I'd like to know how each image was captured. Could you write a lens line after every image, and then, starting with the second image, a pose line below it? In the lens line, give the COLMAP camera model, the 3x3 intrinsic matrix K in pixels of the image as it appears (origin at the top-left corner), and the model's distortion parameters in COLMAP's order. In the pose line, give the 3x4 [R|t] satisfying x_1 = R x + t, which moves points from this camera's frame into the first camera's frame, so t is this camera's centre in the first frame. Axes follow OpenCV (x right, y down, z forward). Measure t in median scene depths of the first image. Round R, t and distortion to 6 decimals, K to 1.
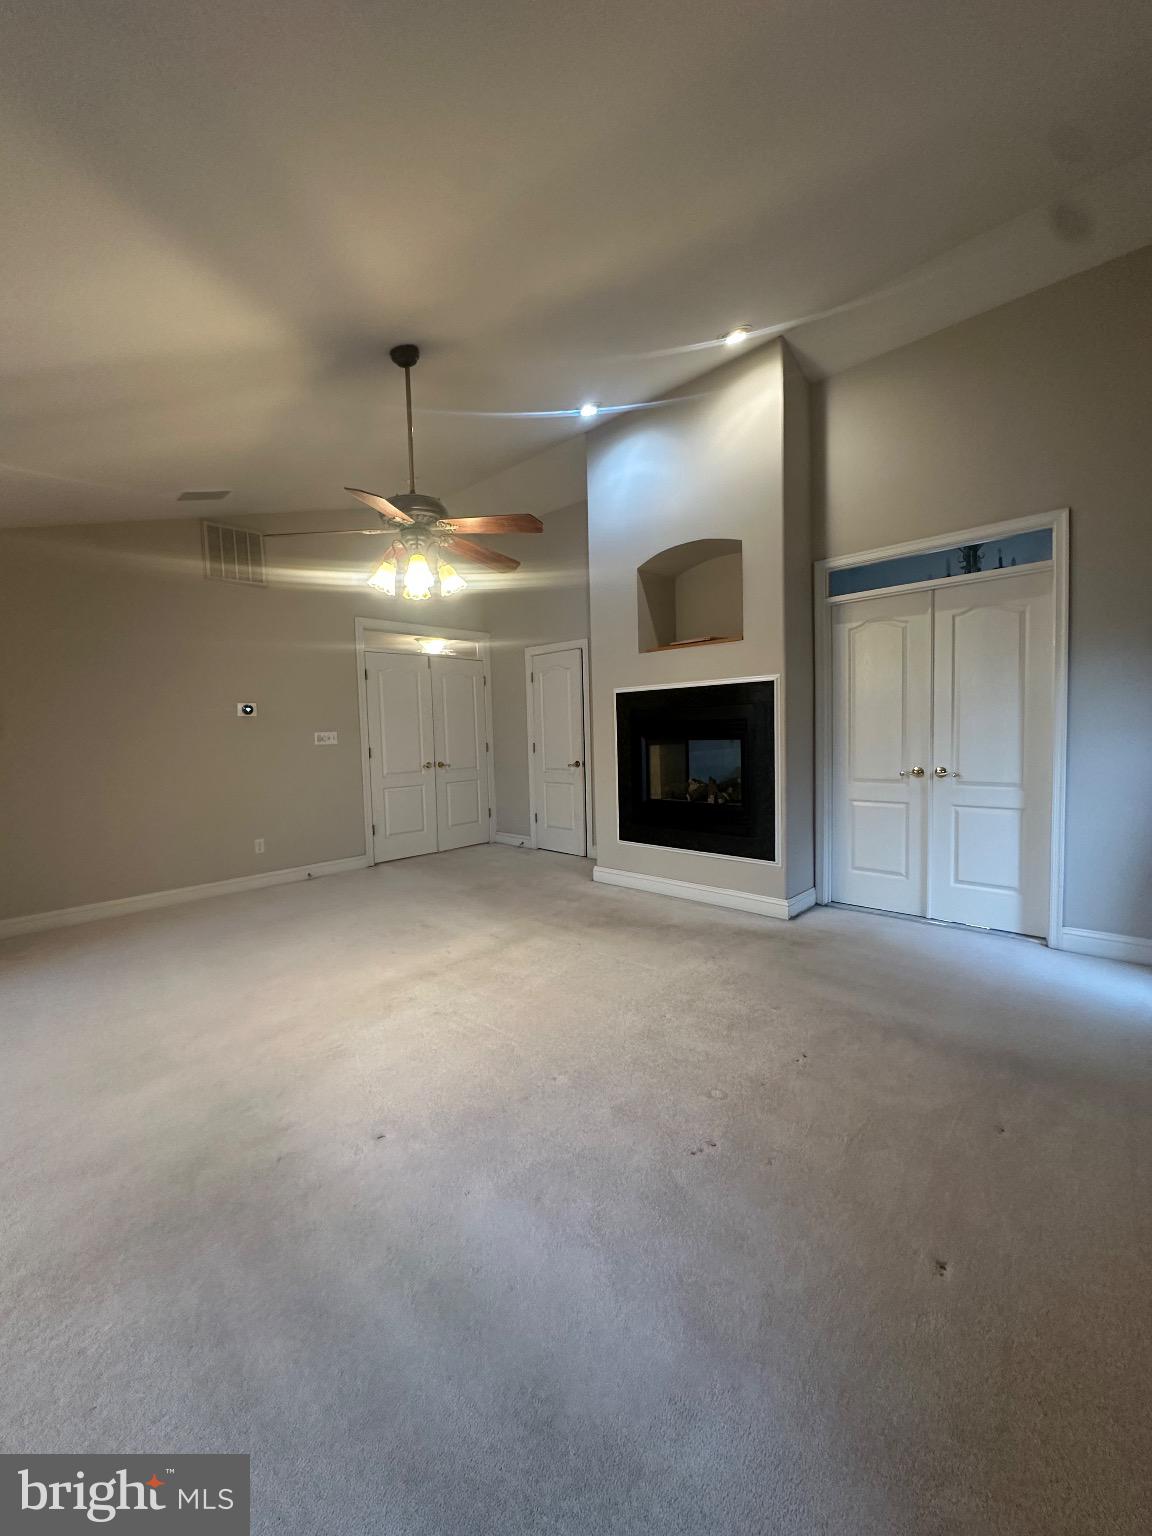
lens RADIAL K [[613.2, 0, 573.3], [0, 613.2, 766.0], [0, 0, 1]] dist [-0.008256, 0.000834]
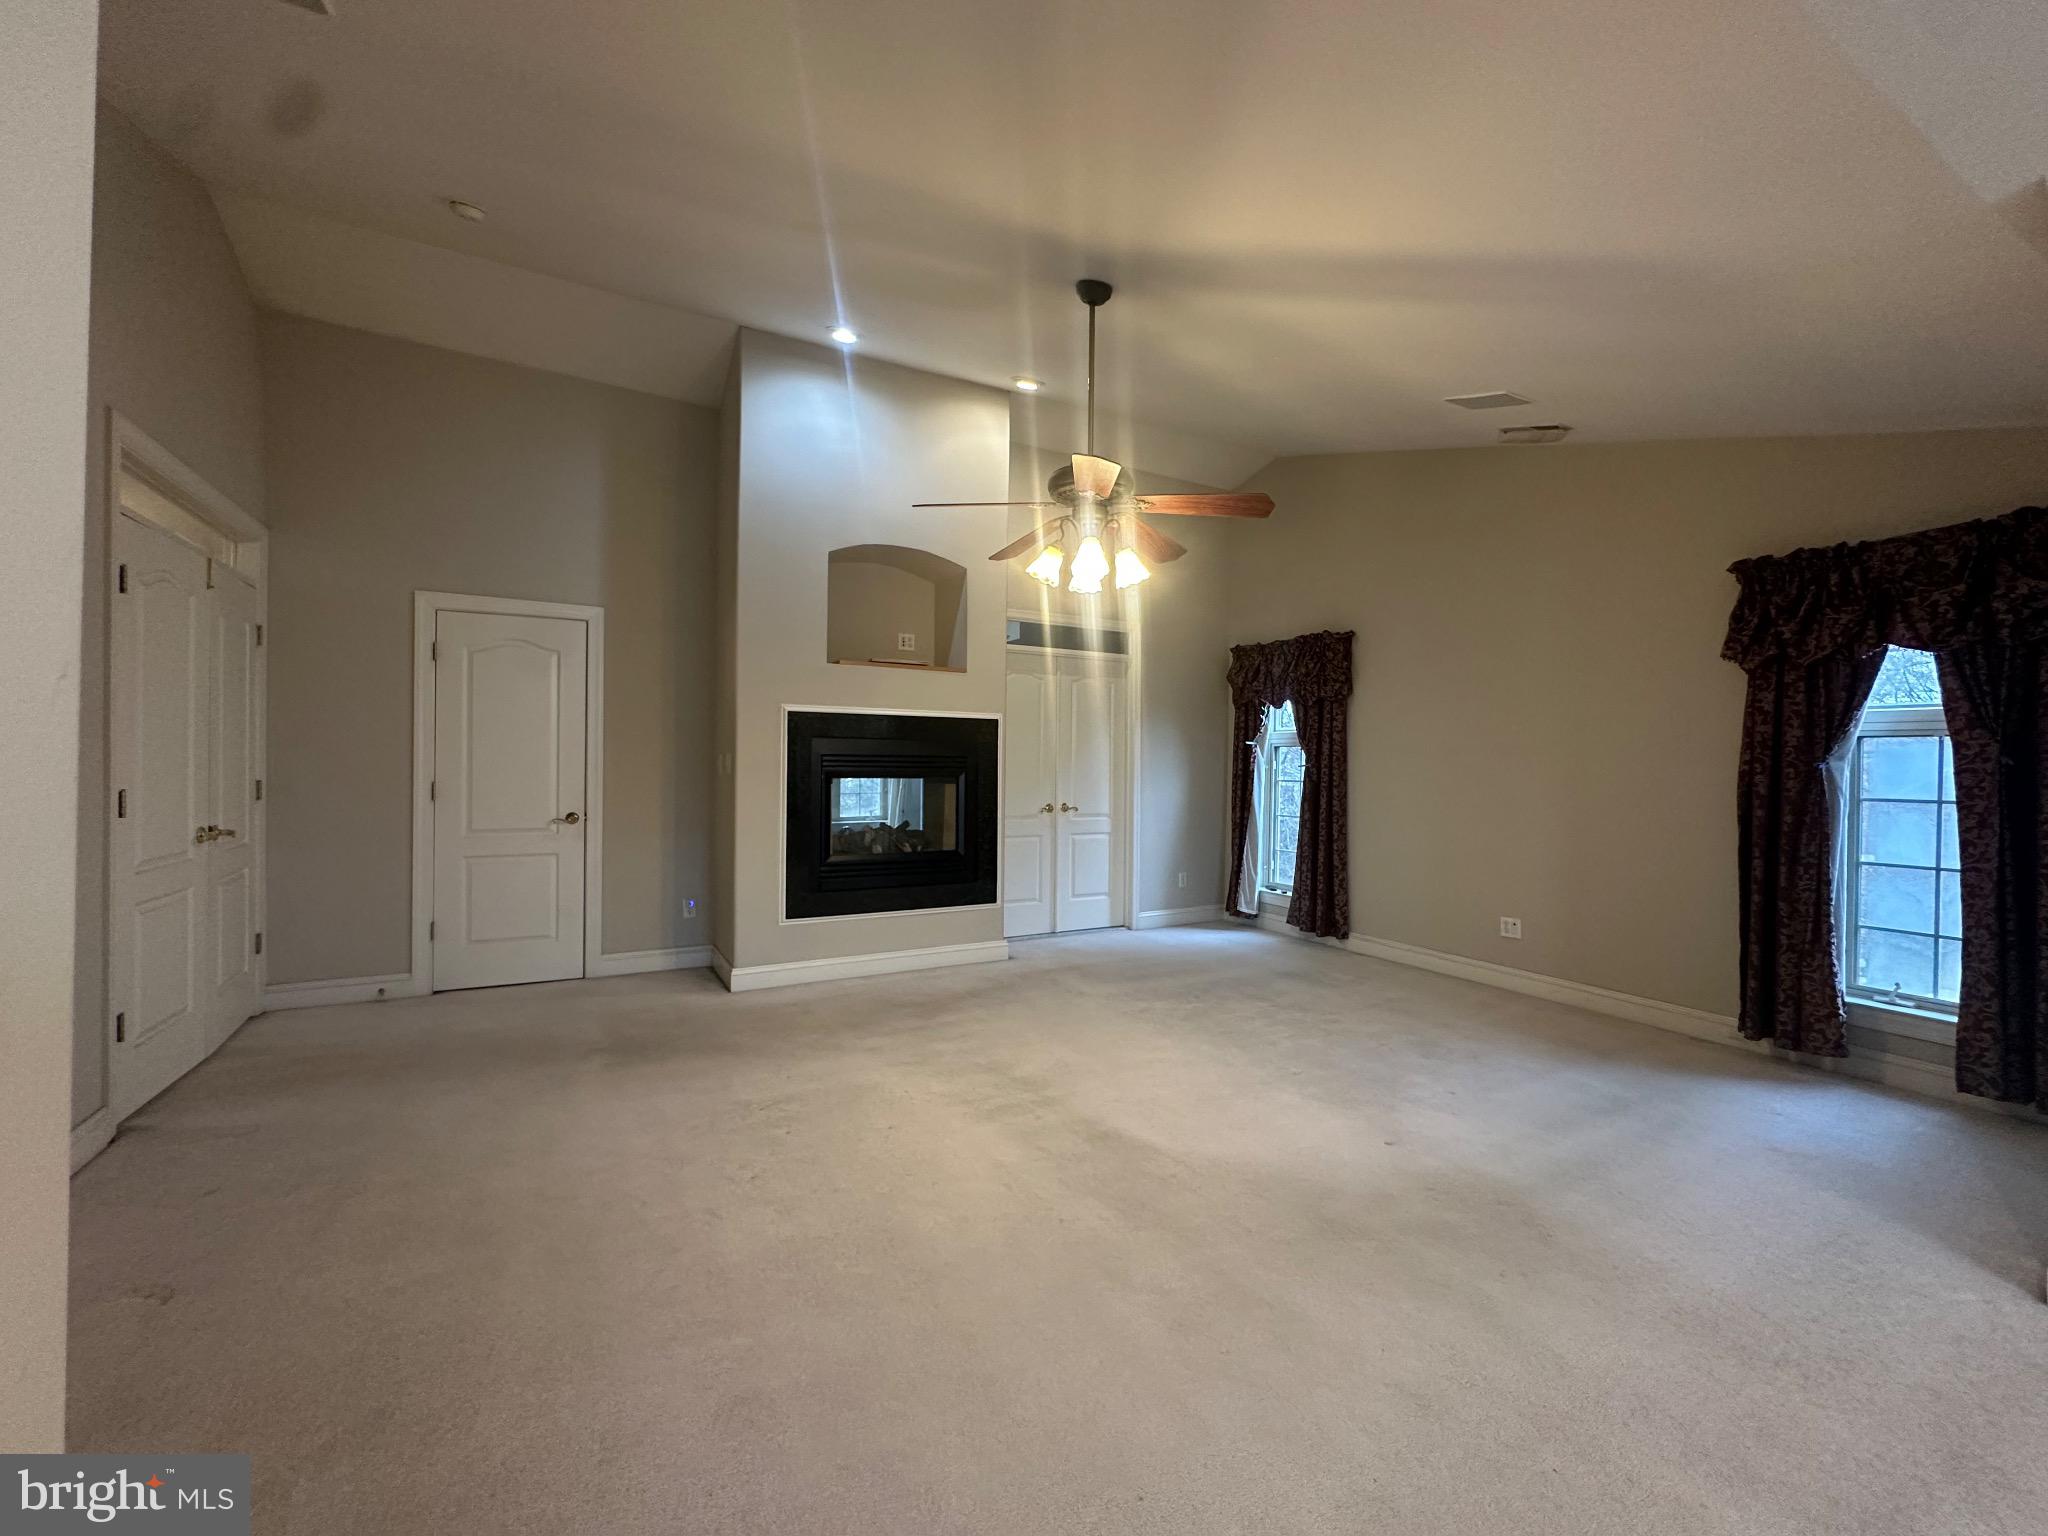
lens RADIAL K [[817.6, 0, 1031.6], [0, 817.6, 775.1], [0, 0, 1]] dist [-0.008256, 0.000834]
pose [[0.304215, 0.013669, 0.952505, -0.858151], [0.036872, 0.998979, -0.026112, -0.011519], [-0.951890, 0.043065, 0.303400, 0.516550]]
